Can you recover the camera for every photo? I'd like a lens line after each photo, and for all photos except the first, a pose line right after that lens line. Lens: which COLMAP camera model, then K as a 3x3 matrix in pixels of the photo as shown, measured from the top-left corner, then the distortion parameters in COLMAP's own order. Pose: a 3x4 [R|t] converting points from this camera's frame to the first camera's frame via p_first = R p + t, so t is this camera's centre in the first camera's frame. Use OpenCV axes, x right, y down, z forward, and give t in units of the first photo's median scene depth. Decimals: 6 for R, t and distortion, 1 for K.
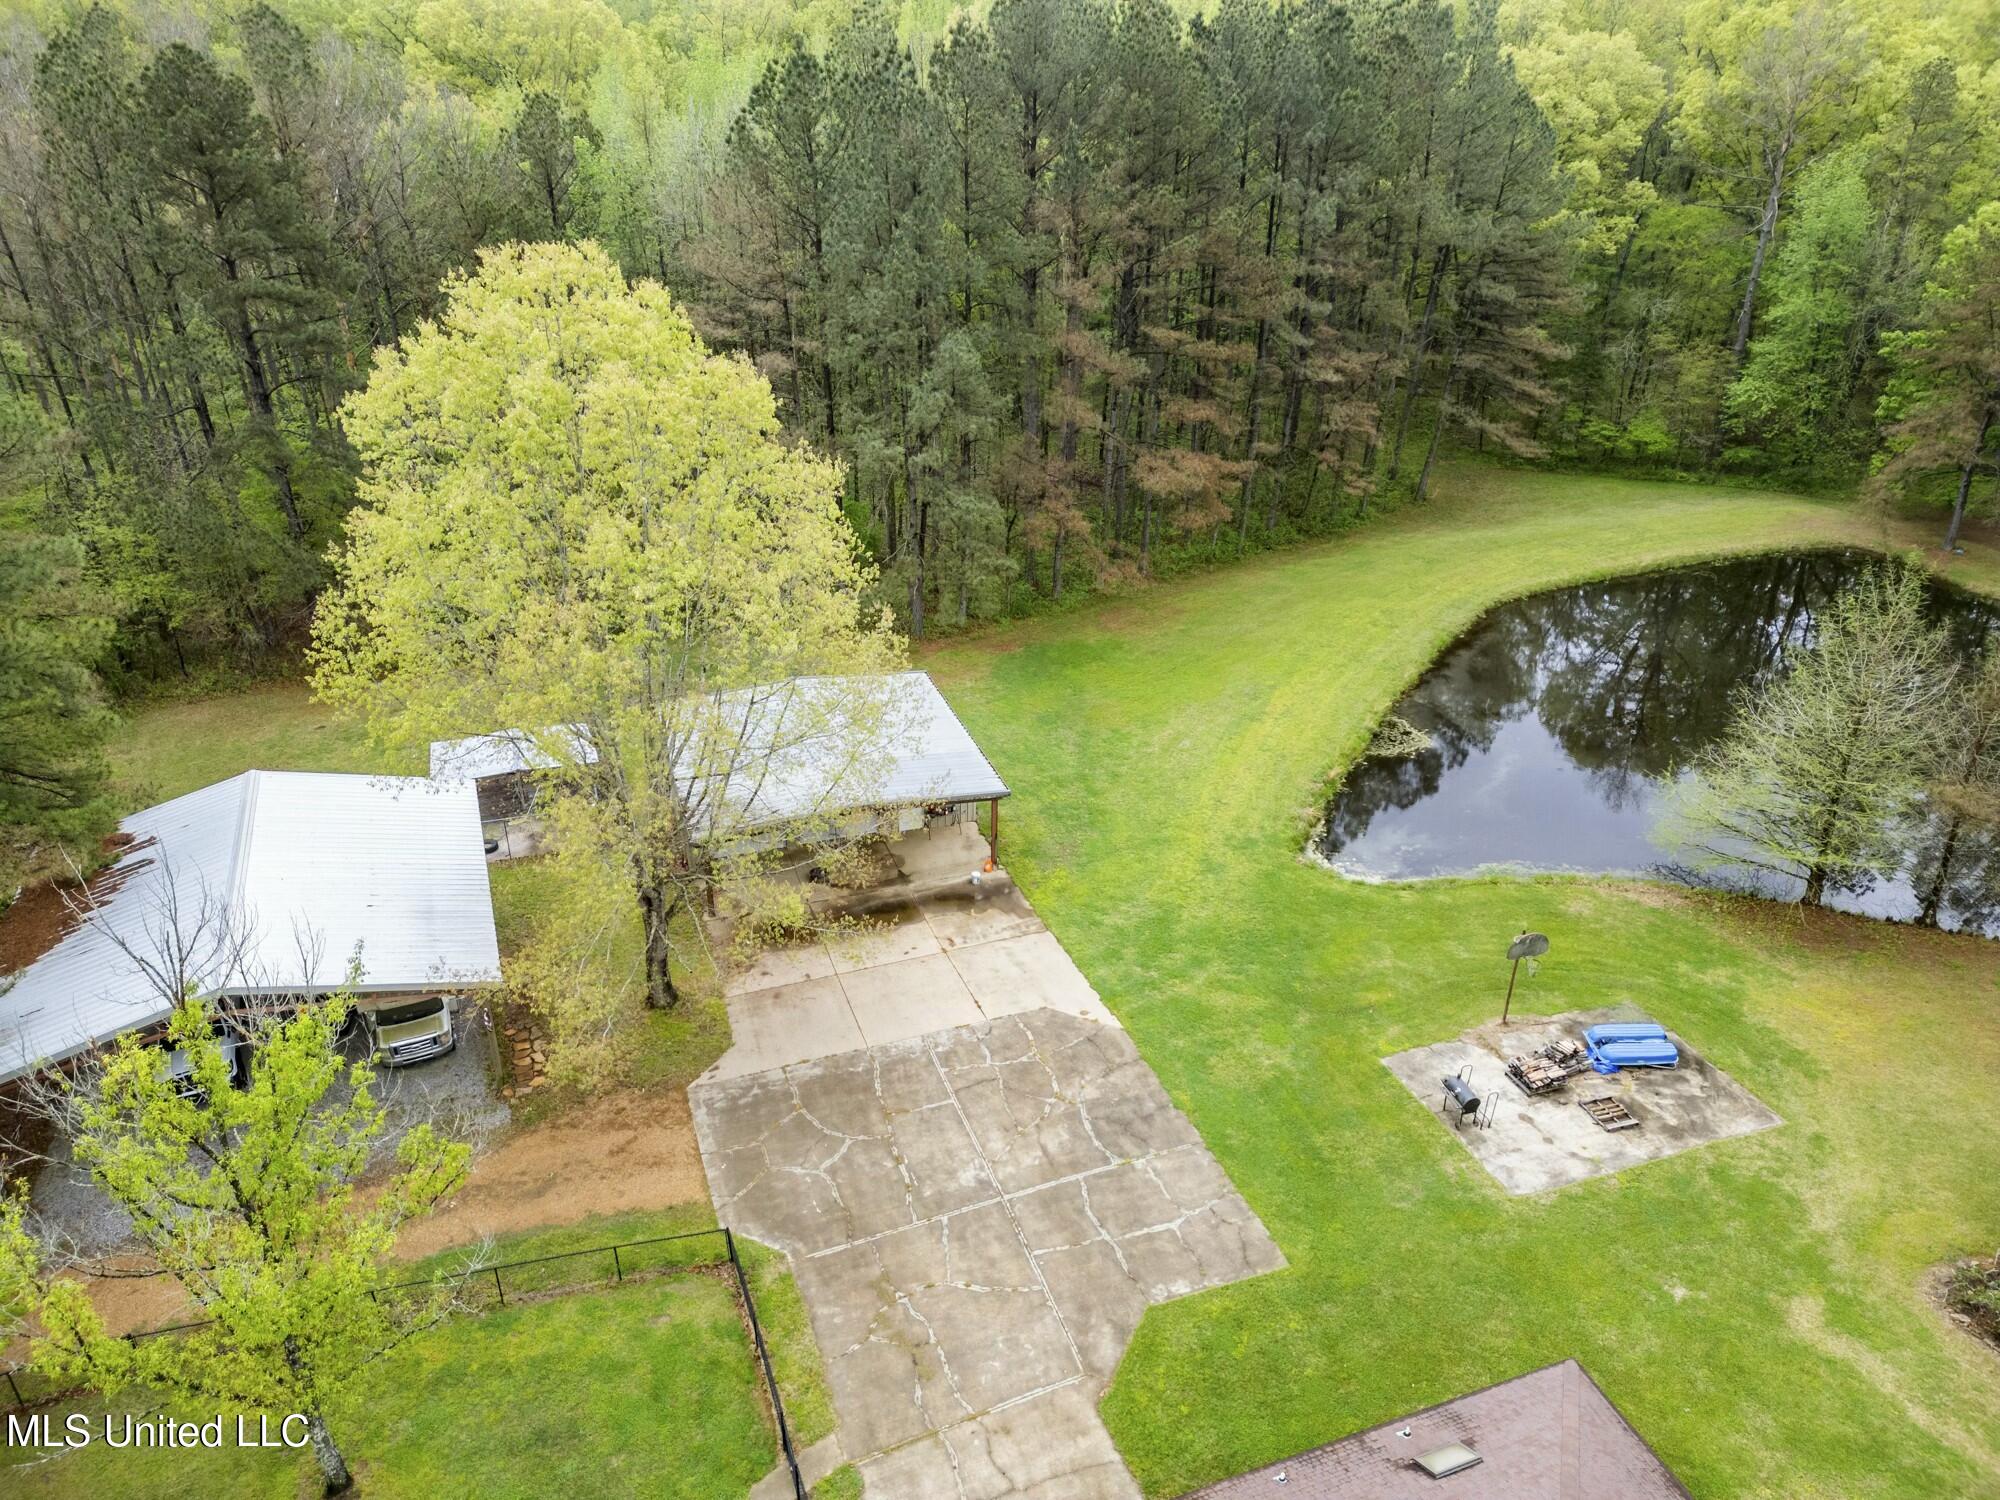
lens RADIAL K [[1388.5, 0, 993.9], [0, 1388.5, 744.8], [0, 0, 1]] dist [0.047500, -0.028670]
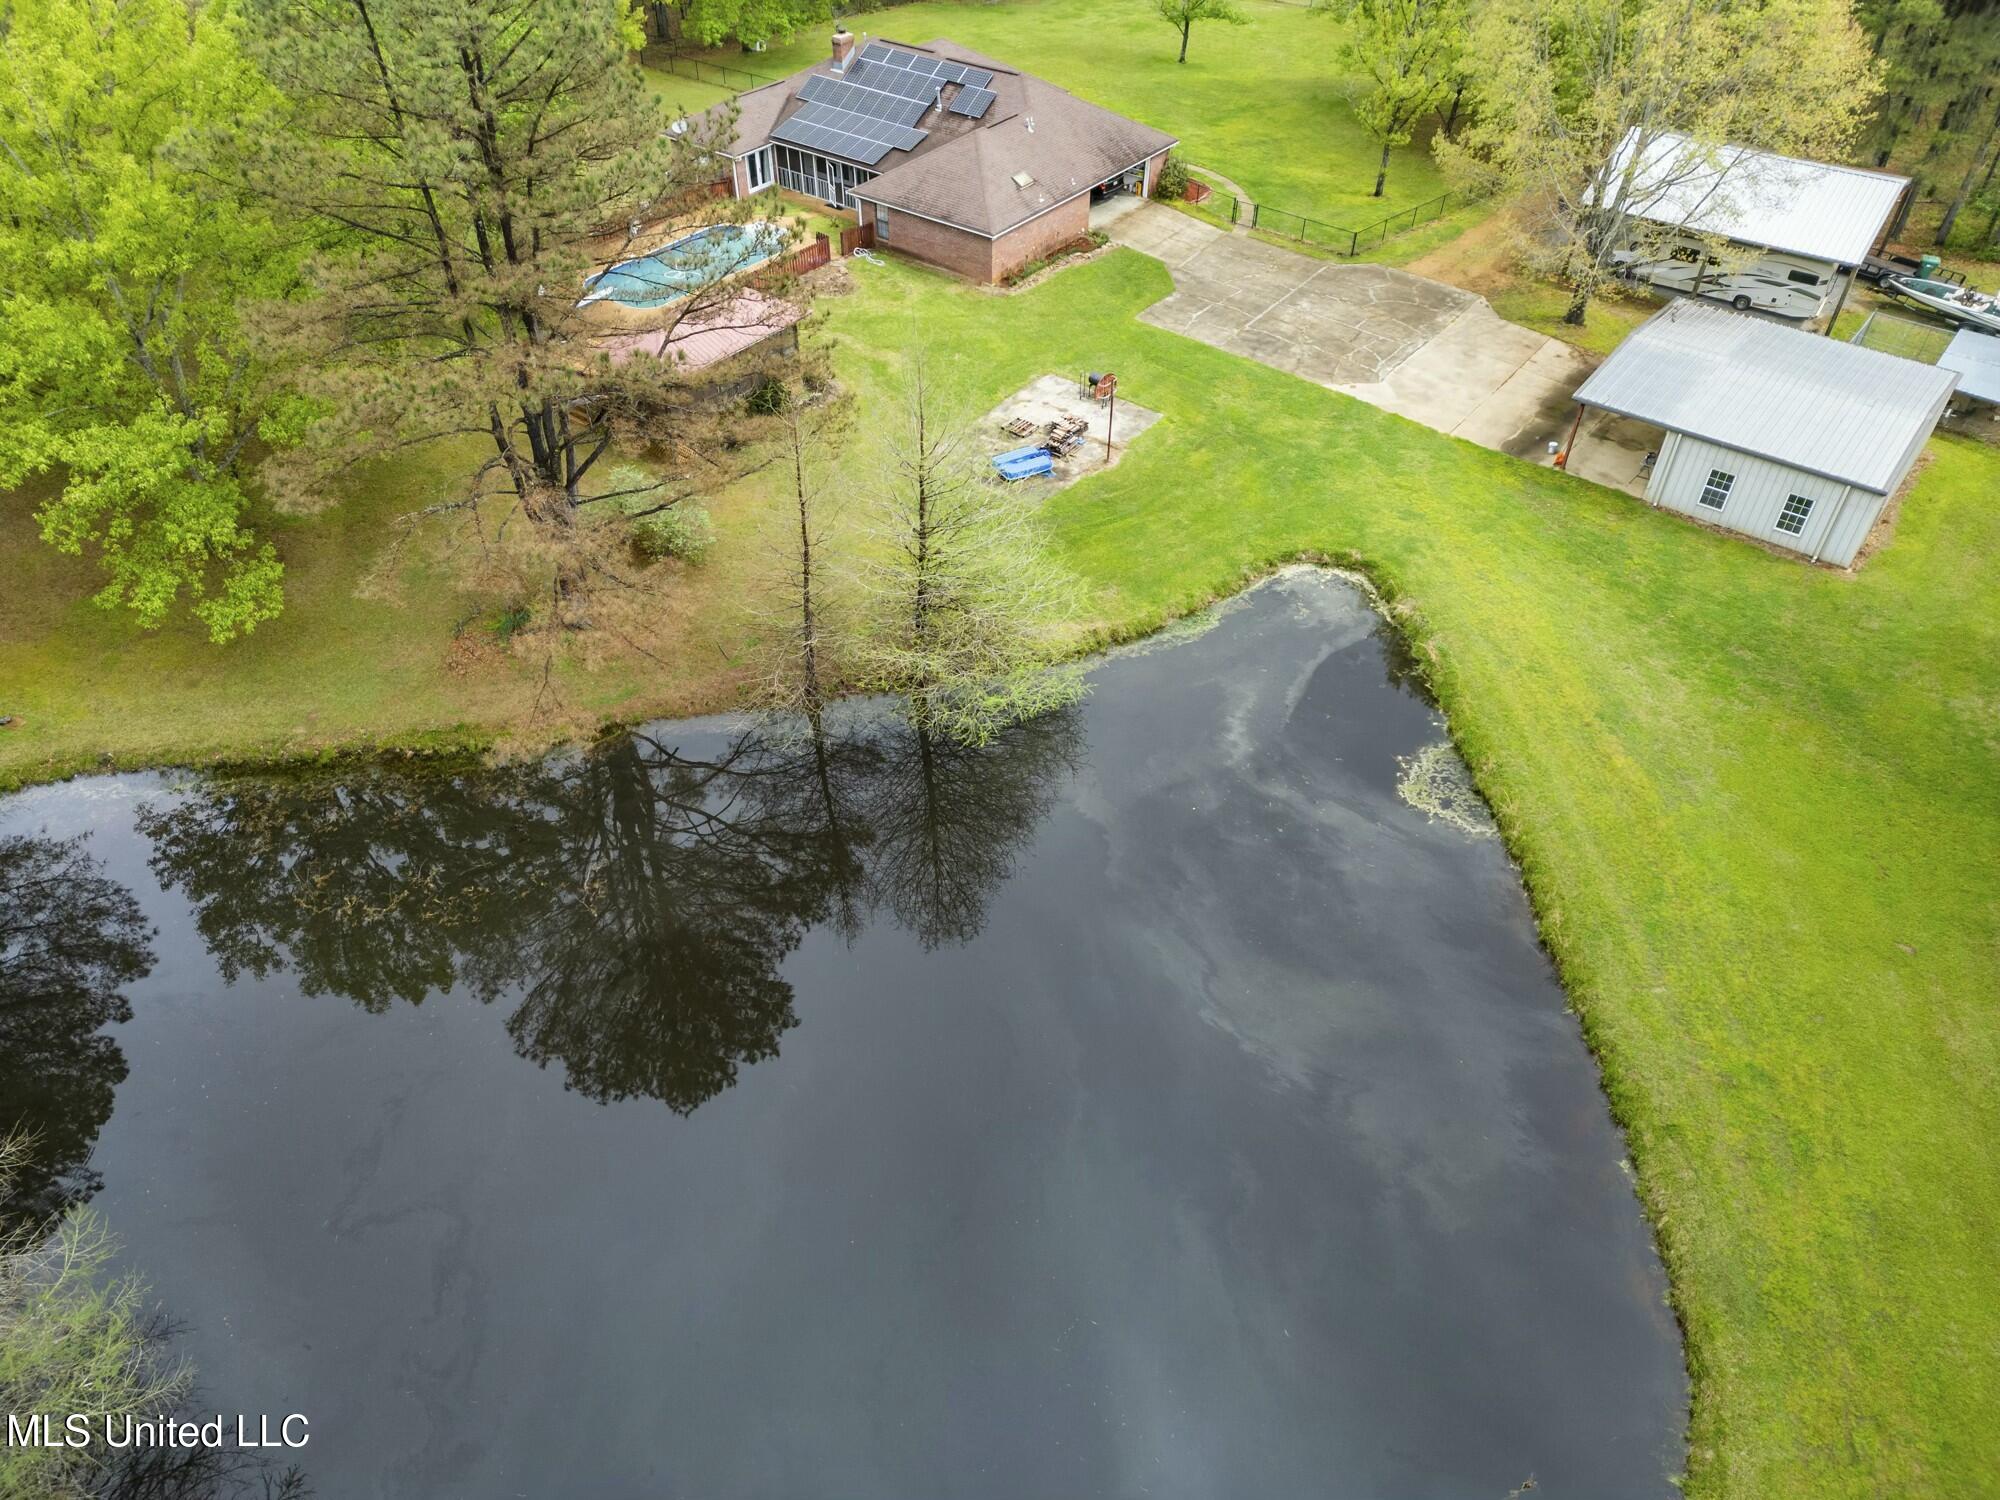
lens RADIAL K [[1388.5, 0, 991.5], [0, 1388.5, 750.9], [0, 0, 1]] dist [0.047500, -0.028670]
pose [[-0.843866, 0.347048, -0.409205, 0.555150], [-0.258838, 0.404735, 0.877036, -0.410868], [0.469993, 0.846018, -0.251713, 0.774529]]
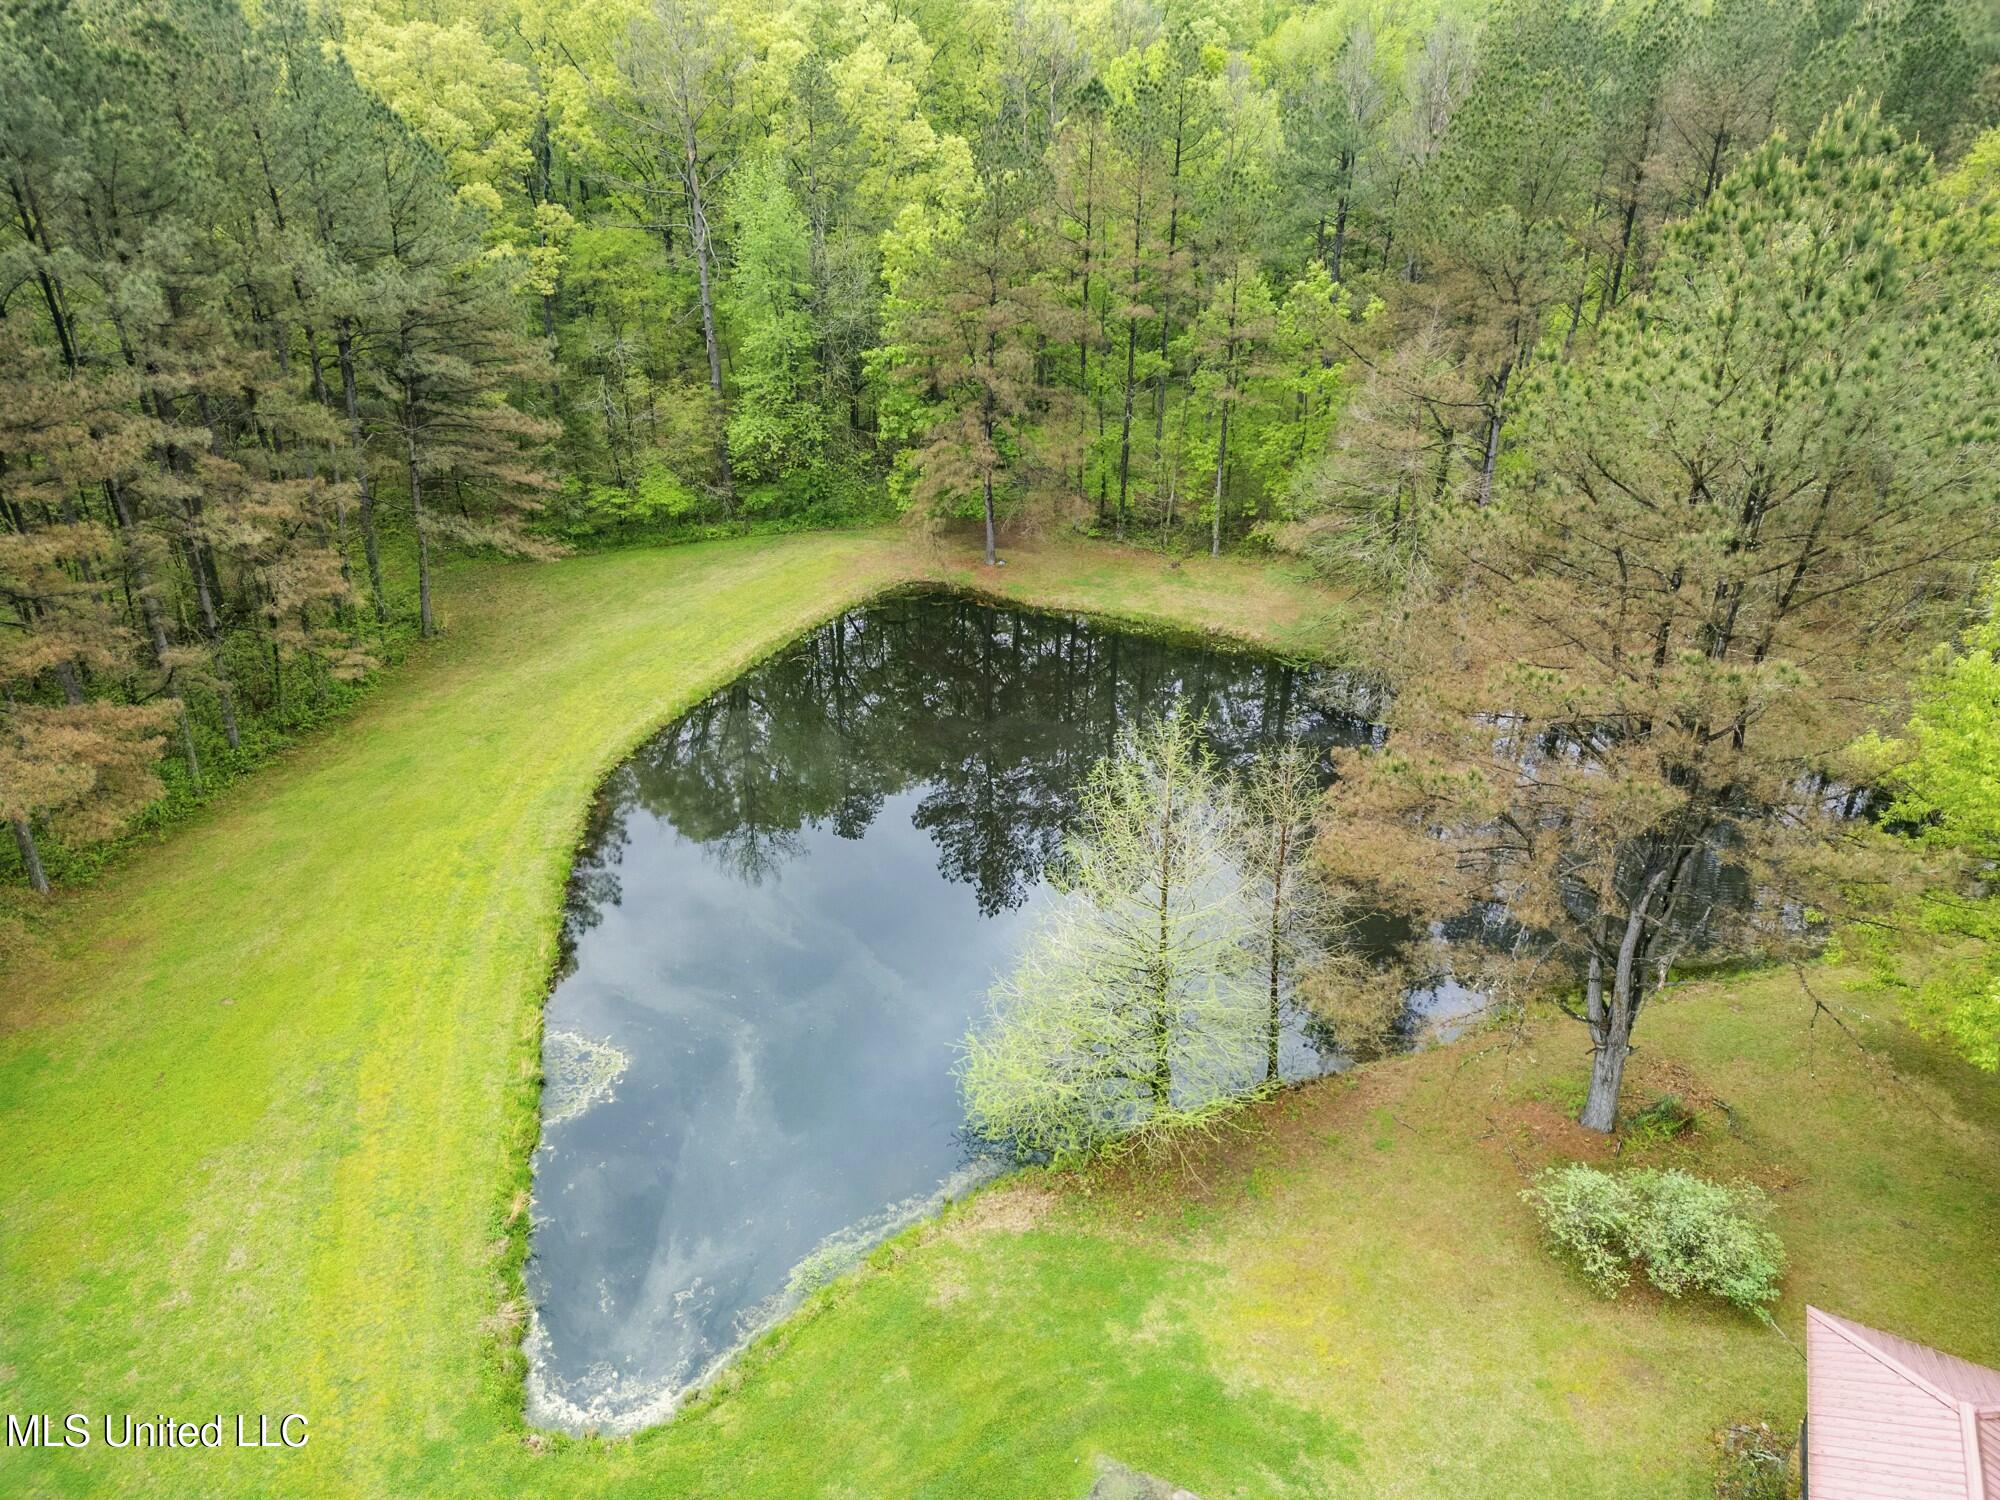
lens RADIAL K [[1388.5, 0, 992.8], [0, 1388.5, 755.4], [0, 0, 1]] dist [0.047500, -0.028670]
pose [[0.738582, -0.317557, 0.594689, 0.064118], [0.313067, 0.942789, 0.114619, -0.118003], [-0.597064, 0.101522, 0.795744, 0.242646]]
